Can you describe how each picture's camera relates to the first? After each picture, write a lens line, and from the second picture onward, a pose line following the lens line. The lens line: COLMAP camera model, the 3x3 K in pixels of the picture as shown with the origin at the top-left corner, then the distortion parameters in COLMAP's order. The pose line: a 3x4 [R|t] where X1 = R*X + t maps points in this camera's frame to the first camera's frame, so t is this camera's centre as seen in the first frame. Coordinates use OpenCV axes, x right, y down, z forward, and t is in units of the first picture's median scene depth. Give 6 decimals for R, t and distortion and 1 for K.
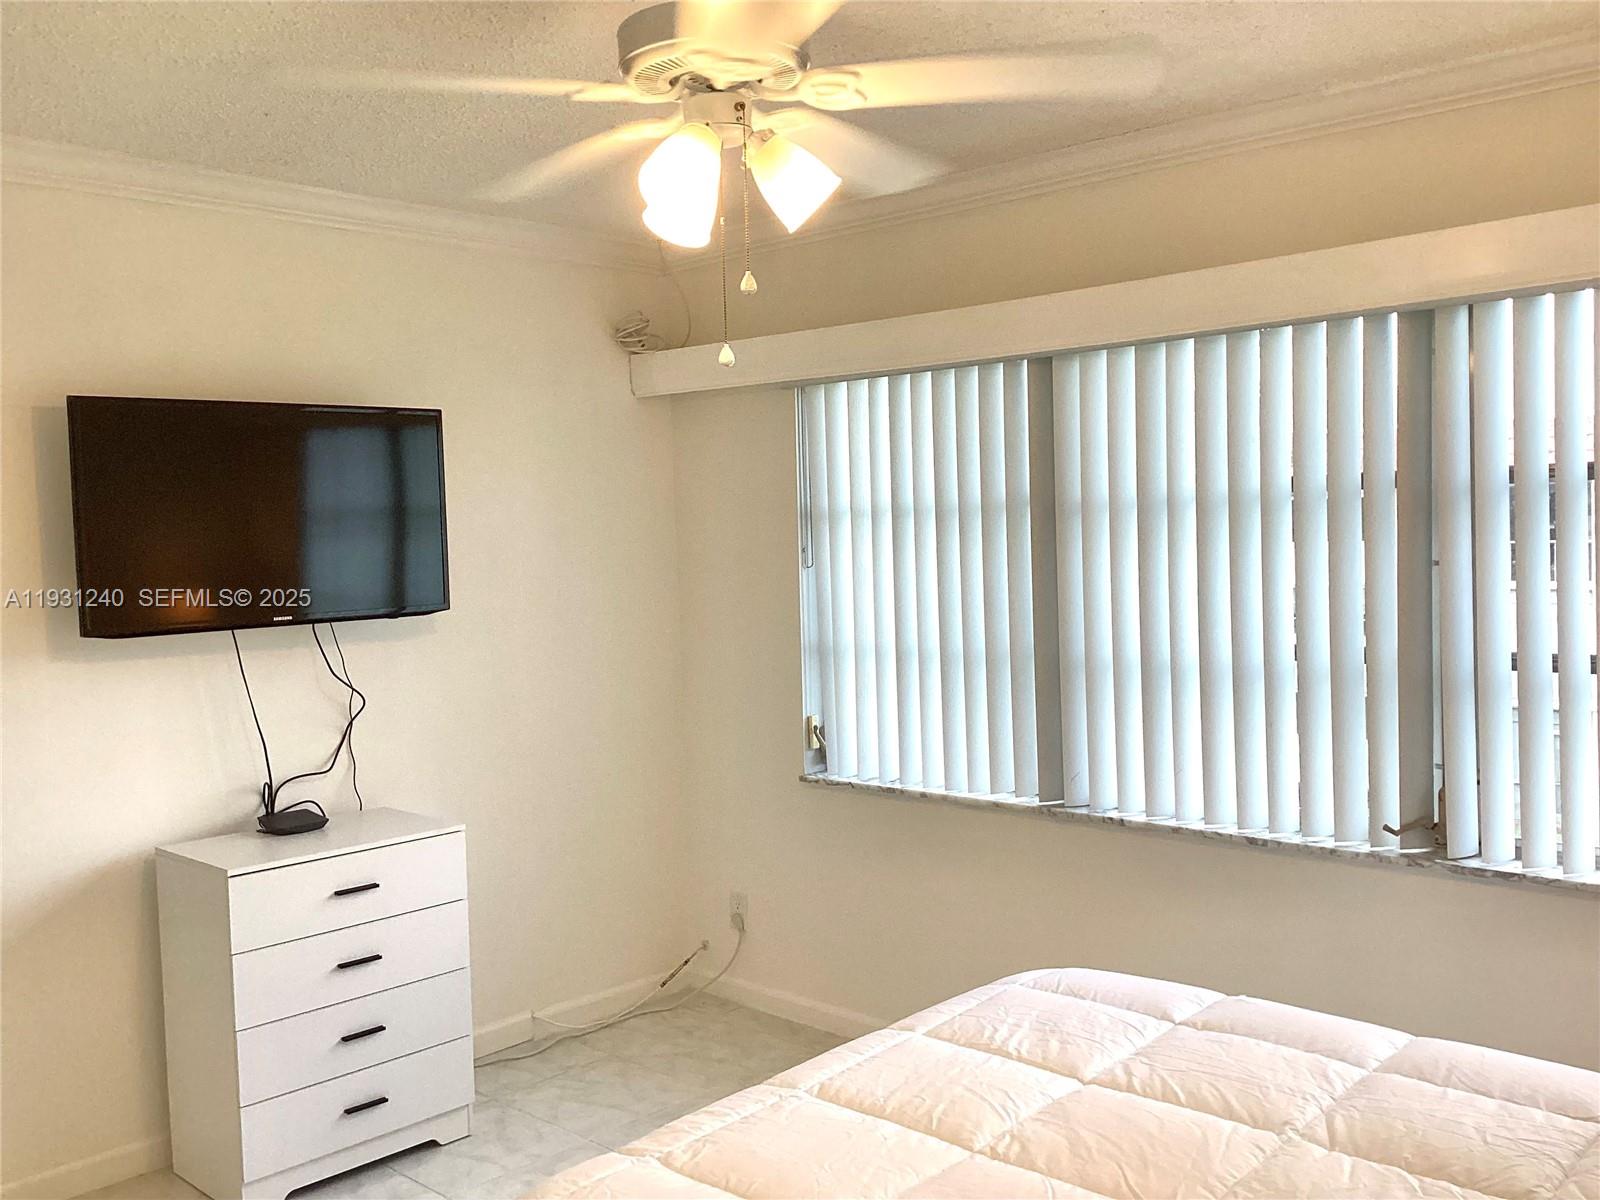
lens RADIAL K [[1440.8, 0, 808.9], [0, 1440.8, 588.4], [0, 0, 1]] dist [0.070231, -0.033288]
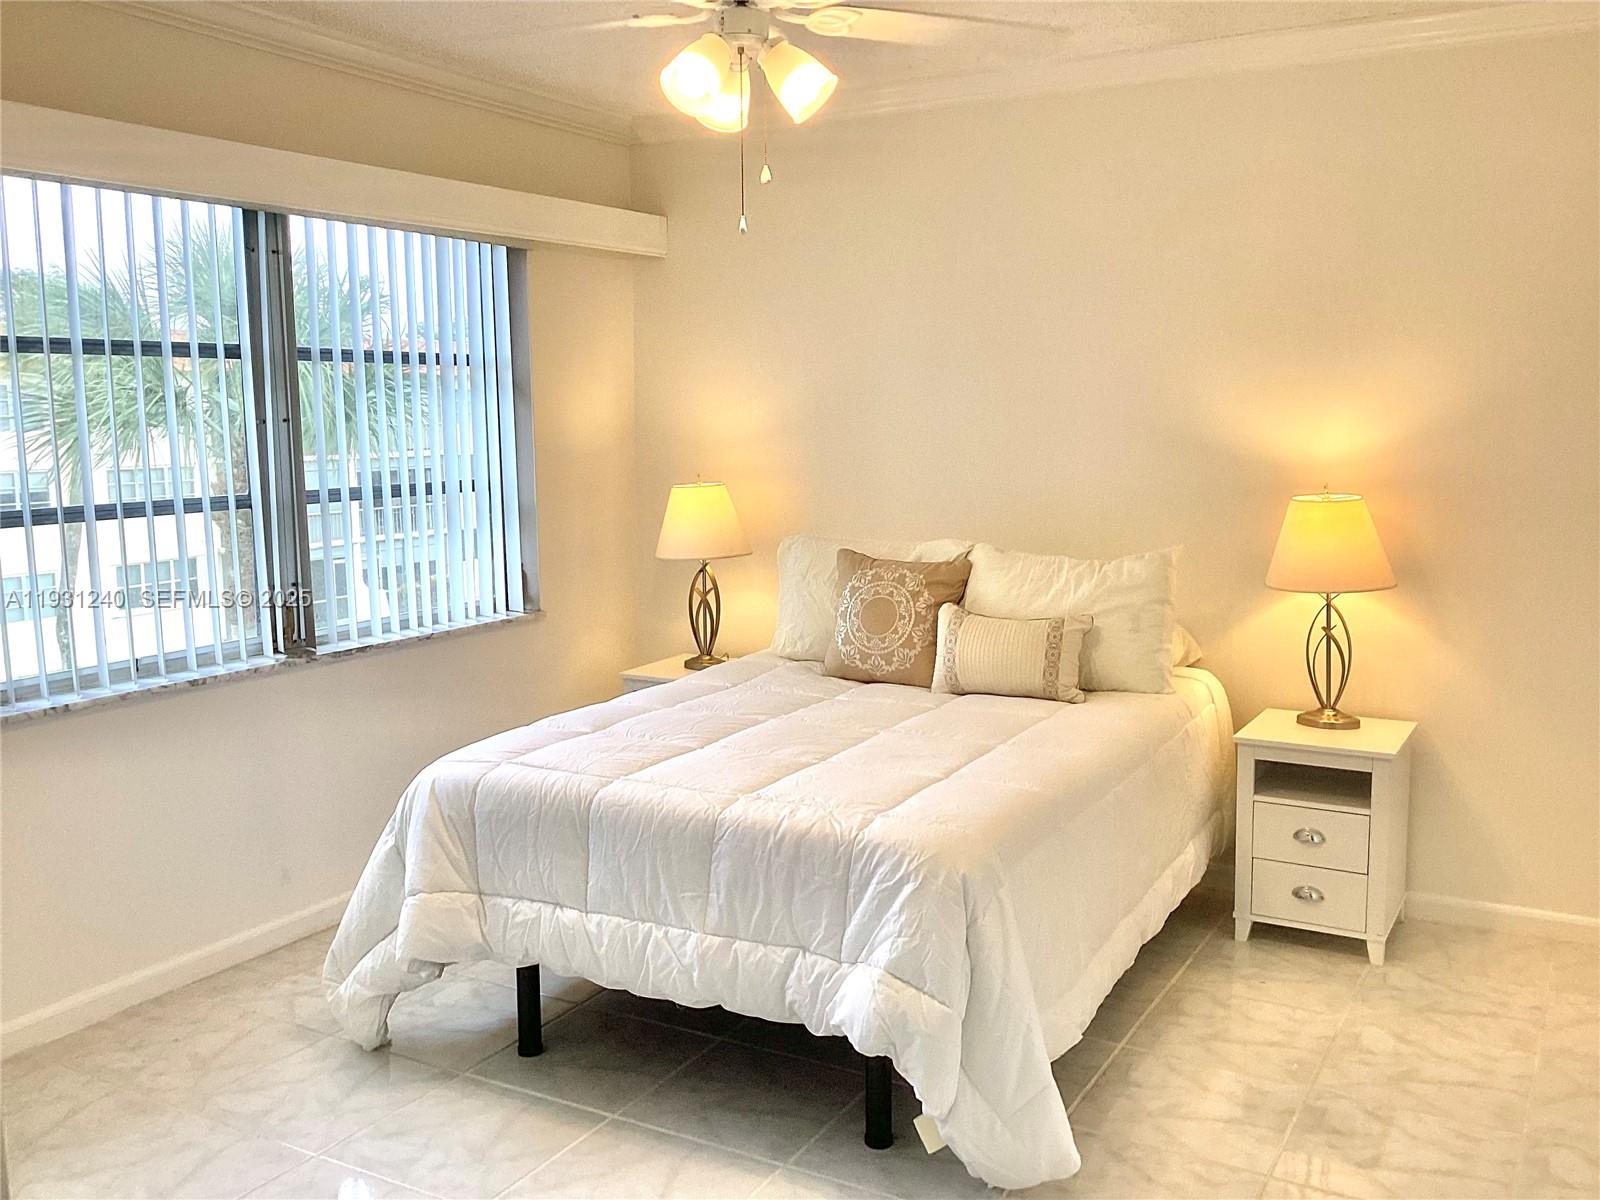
lens RADIAL K [[1440.8, 0, 806.2], [0, 1440.8, 608.2], [0, 0, 1]] dist [0.070231, -0.033288]
pose [[-0.249997, -0.116867, 0.961168, -1.018567], [0.054861, 0.989385, 0.134567, -0.005350], [-0.966691, 0.086372, -0.240931, 0.987203]]
